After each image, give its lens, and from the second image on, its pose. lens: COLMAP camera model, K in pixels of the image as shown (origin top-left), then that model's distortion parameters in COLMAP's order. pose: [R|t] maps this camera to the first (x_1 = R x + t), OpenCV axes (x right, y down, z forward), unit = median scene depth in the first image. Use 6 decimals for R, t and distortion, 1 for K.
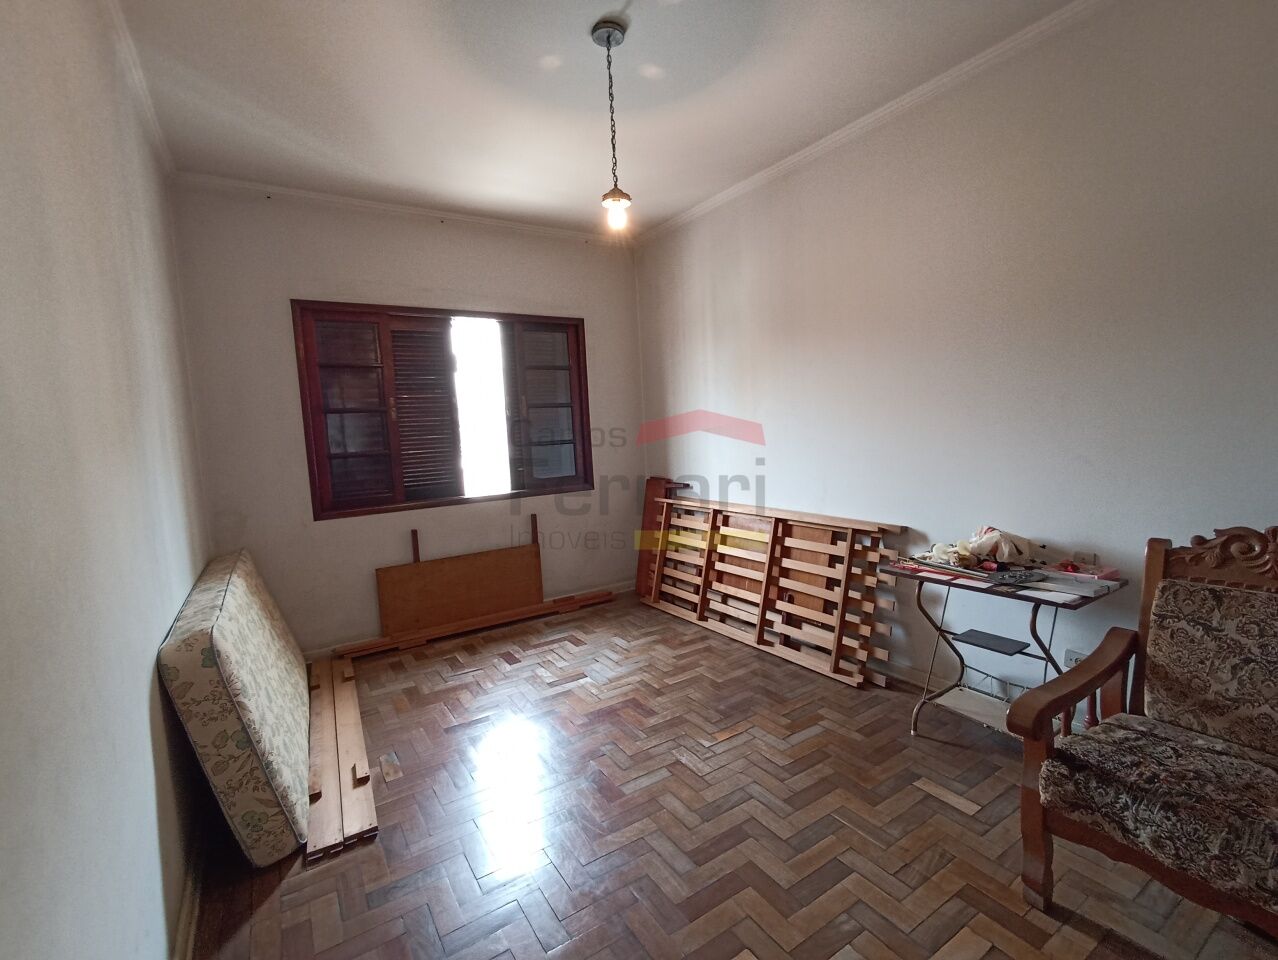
lens RADIAL K [[586.2, 0, 648.9], [0, 586.2, 482.8], [0, 0, 1]] dist [-0.004825, -0.000047]
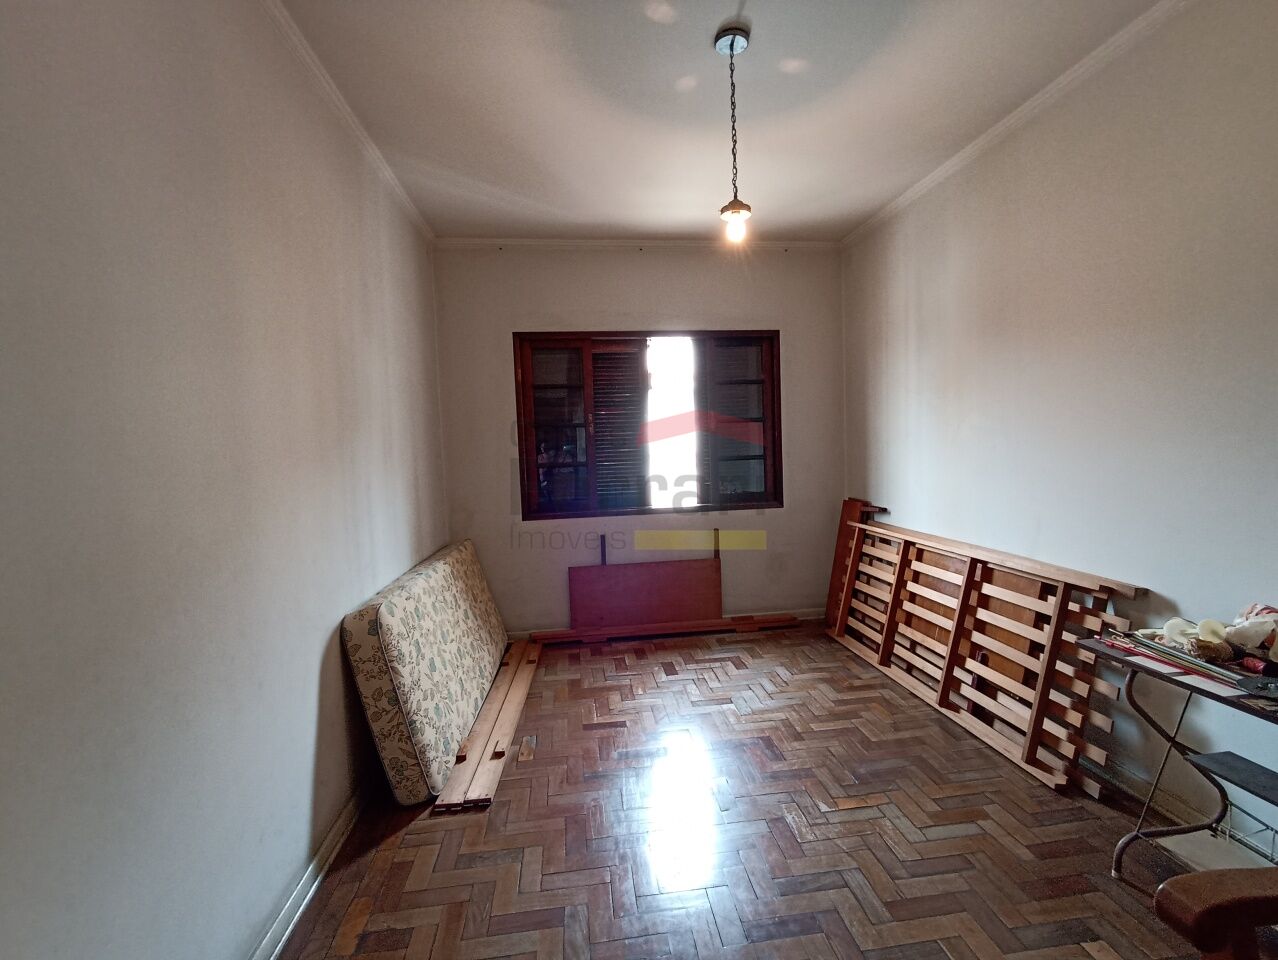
lens RADIAL K [[585.8, 0, 644.0], [0, 585.8, 483.5], [0, 0, 1]] dist [-0.003254, 0.000230]
pose [[0.900175, 0.045606, -0.433135, 0.164843], [-0.051546, 0.998669, -0.001976, -0.020937], [0.432468, 0.024105, 0.901327, 0.057982]]
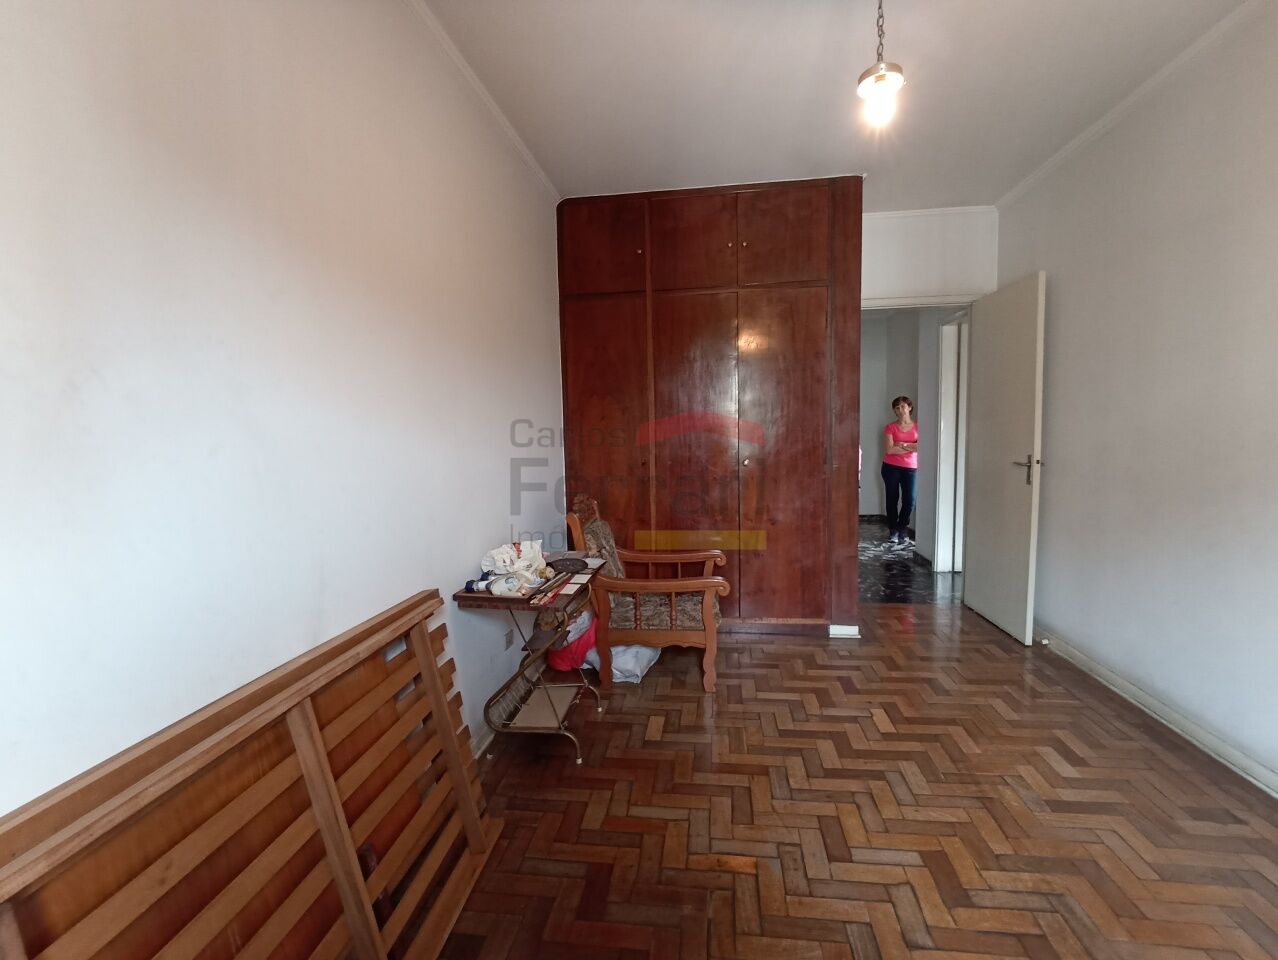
lens RADIAL K [[585.8, 0, 644.0], [0, 585.8, 483.5], [0, 0, 1]] dist [-0.003254, 0.000230]
pose [[-0.764941, 0.016629, 0.643886, -0.190159], [0.123788, 0.984827, 0.121626, -0.091497], [-0.632093, 0.172742, -0.755393, 1.201334]]
